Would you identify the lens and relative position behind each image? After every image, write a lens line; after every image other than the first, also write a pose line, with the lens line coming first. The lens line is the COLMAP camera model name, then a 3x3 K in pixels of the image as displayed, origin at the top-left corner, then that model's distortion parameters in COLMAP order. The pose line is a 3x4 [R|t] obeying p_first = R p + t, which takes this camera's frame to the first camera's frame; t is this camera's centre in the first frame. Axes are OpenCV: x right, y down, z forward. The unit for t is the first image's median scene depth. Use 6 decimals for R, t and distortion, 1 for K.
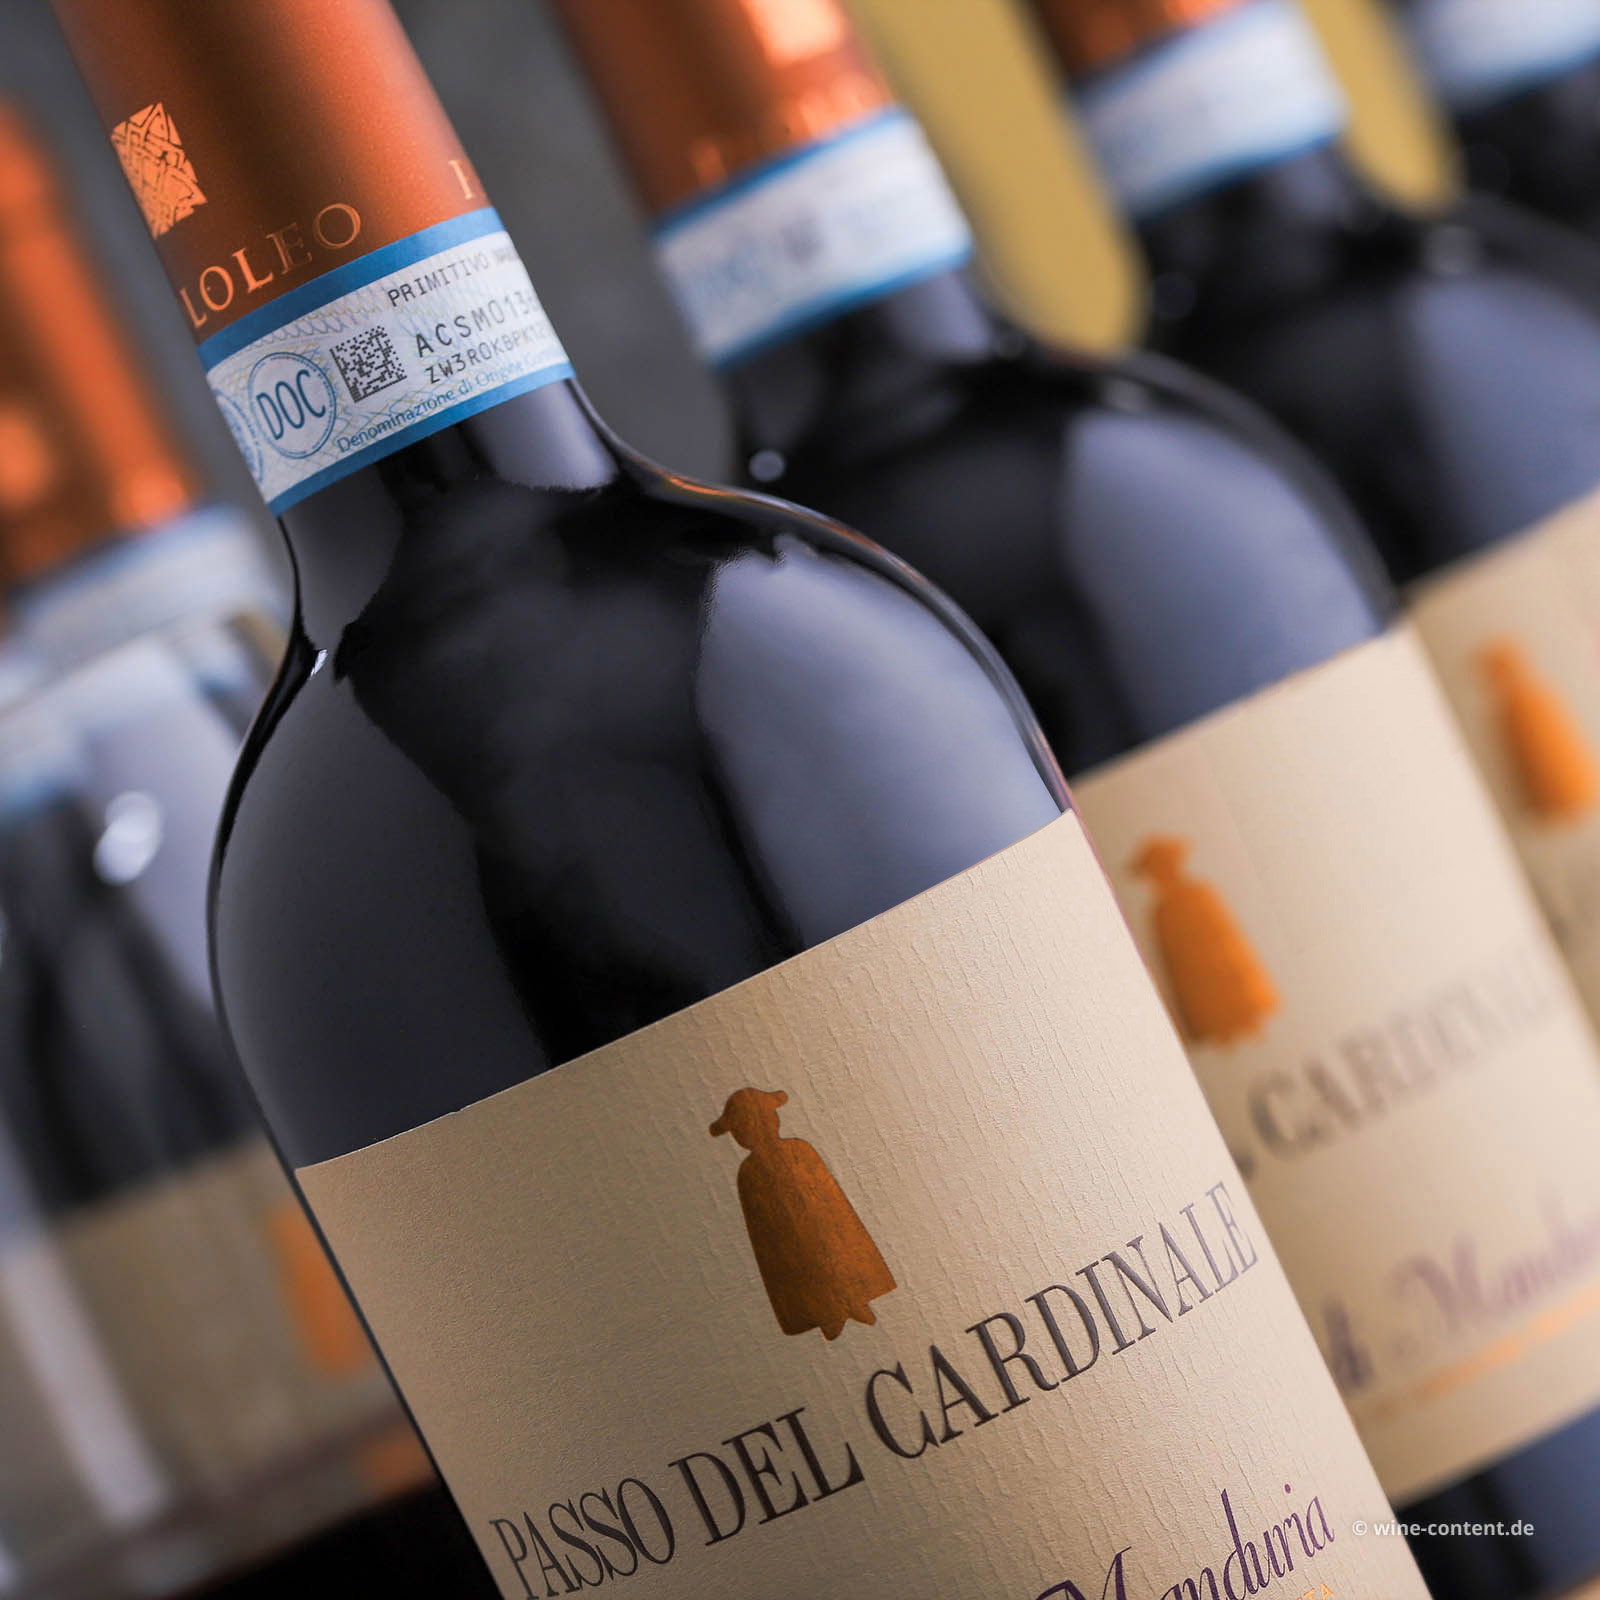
lens RADIAL K [[7149.1, 0, 800.0], [0, 7149.1, 800.0], [0, 0, 1]] dist [-0.079676, 0.688588]
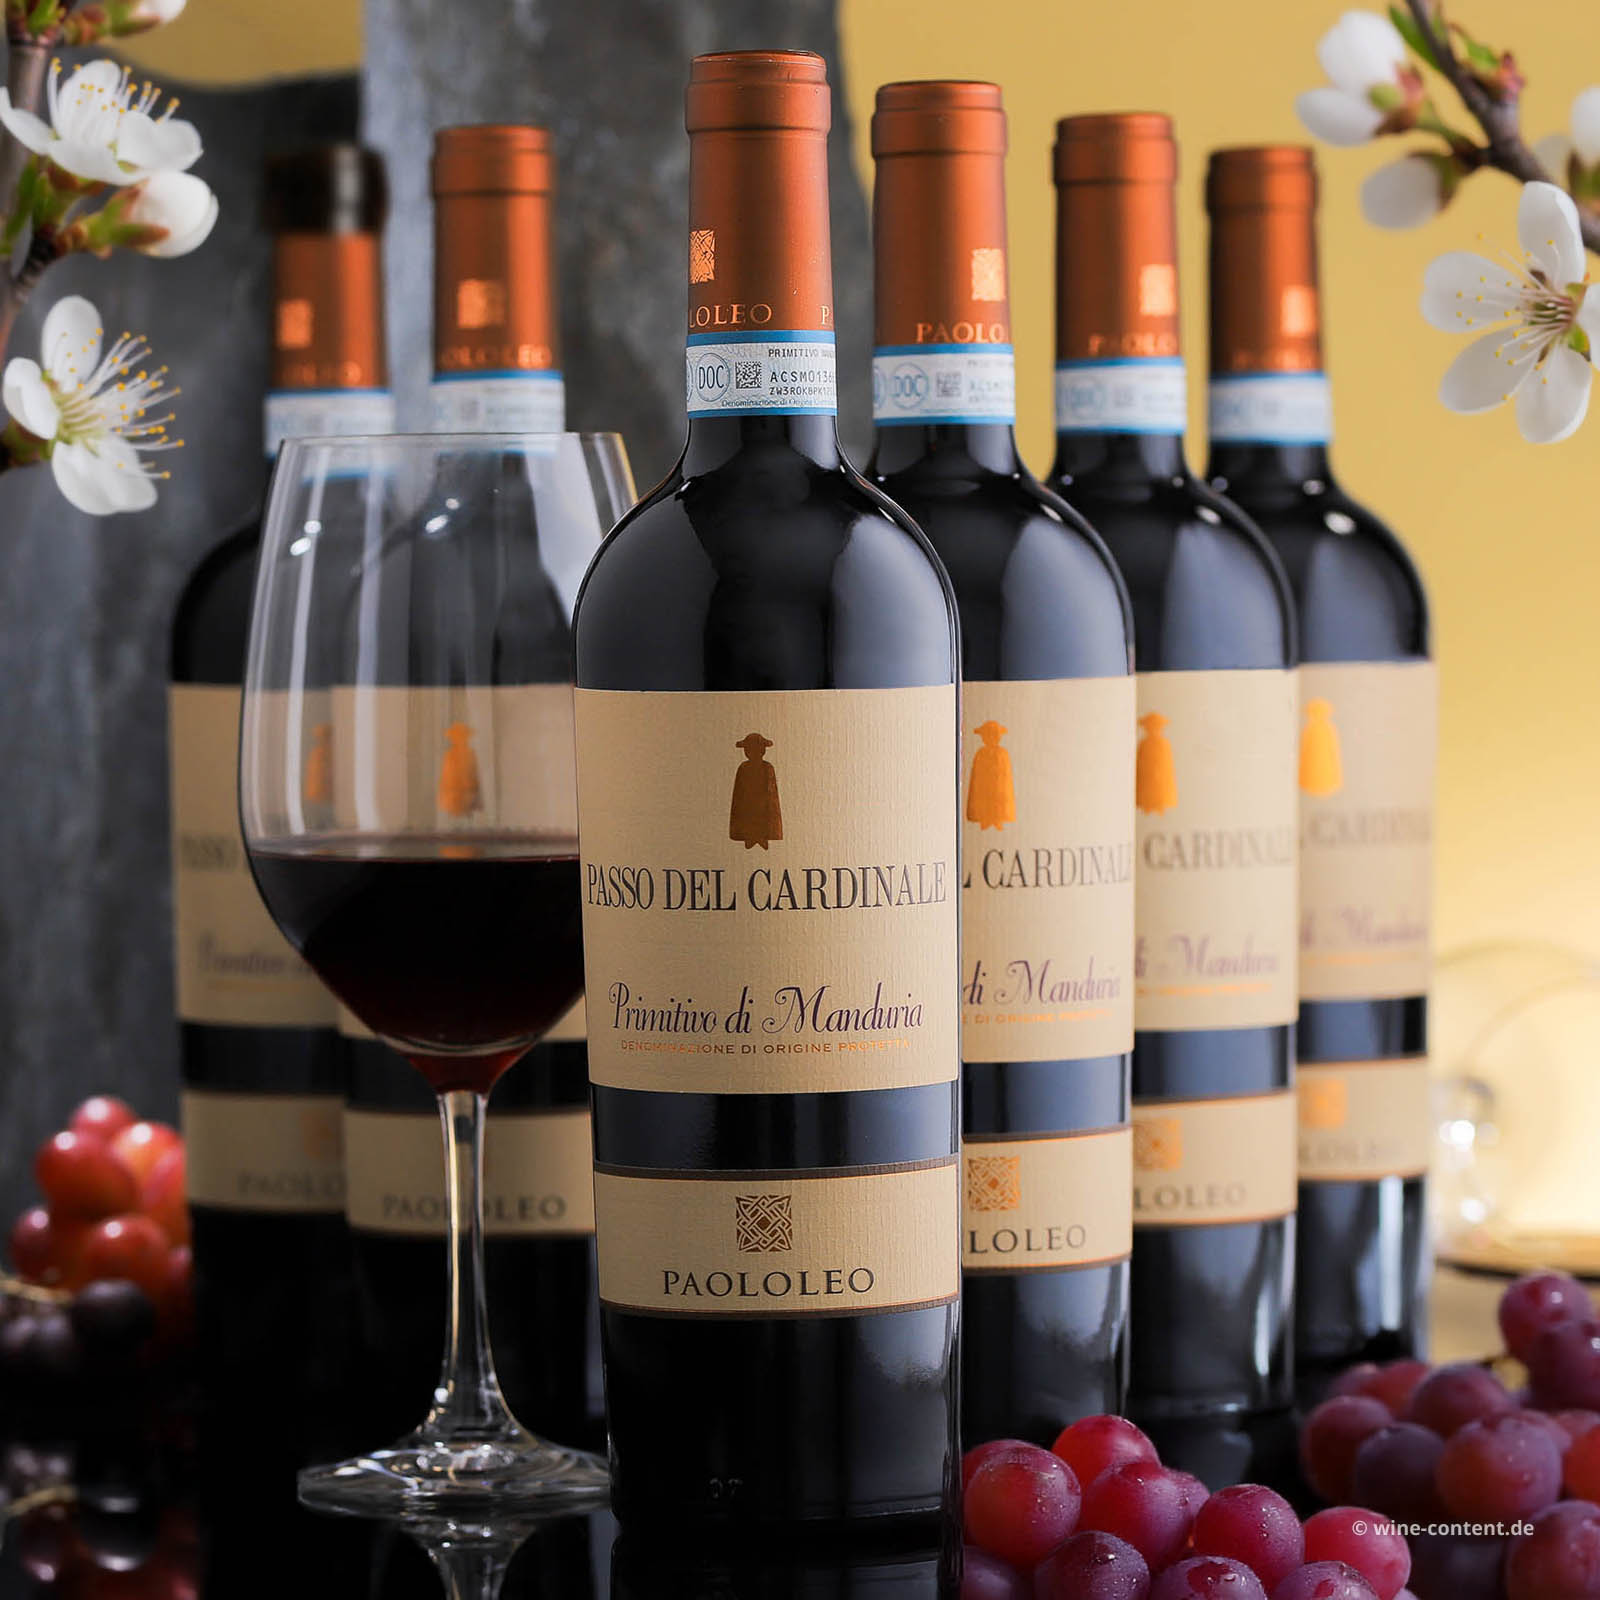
lens RADIAL K [[7149.1, 0, 800.0], [0, 7149.1, 800.0], [0, 0, 1]] dist [-0.079676, 0.688588]
pose [[0.905490, 0.413169, -0.096850, 0.231073], [-0.408799, 0.910500, 0.062228, -0.087044], [0.113893, -0.016755, 0.993352, -1.257057]]
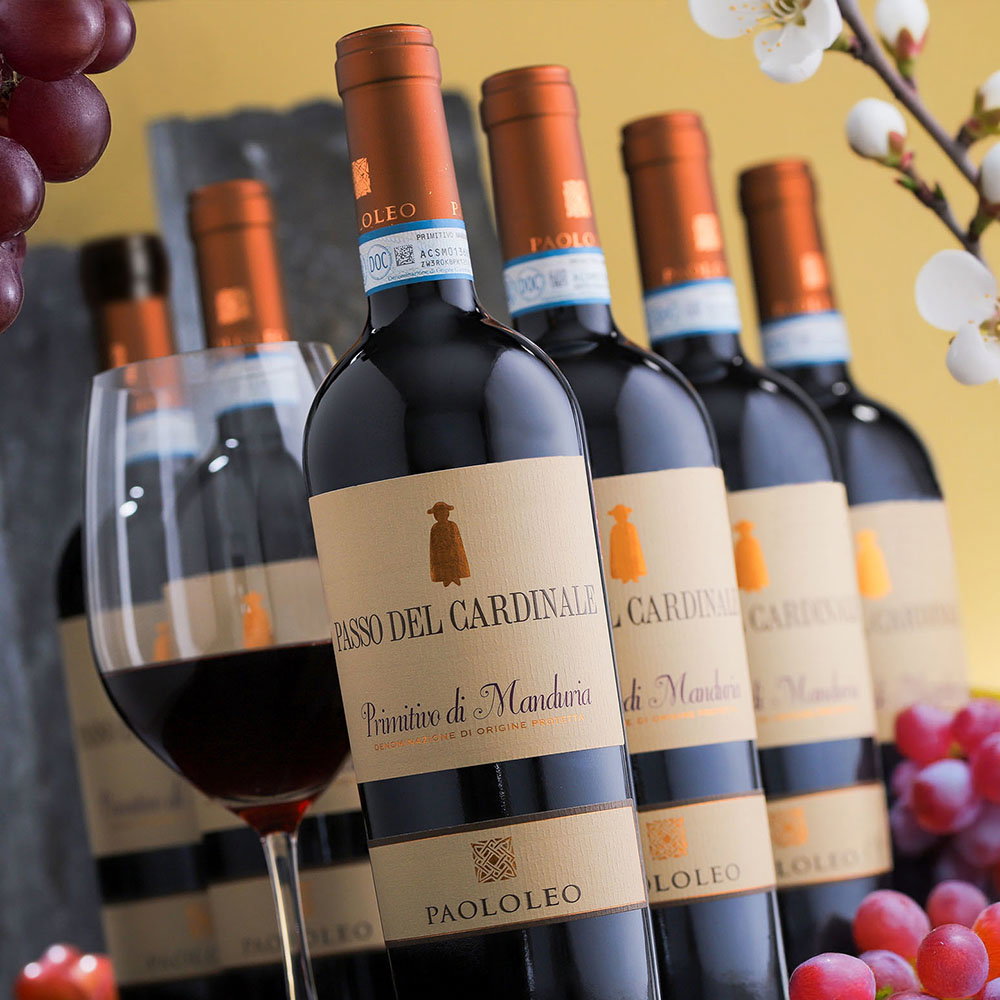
lens RADIAL K [[4343.4, 0, 500.0], [0, 4343.4, 500.0], [0, 0, 1]] dist [-0.151229, 3.191789]
pose [[0.948621, 0.274637, -0.157141, 0.308675], [-0.284321, 0.957789, -0.042439, 0.110520], [0.138853, 0.084937, 0.986664, -0.858868]]
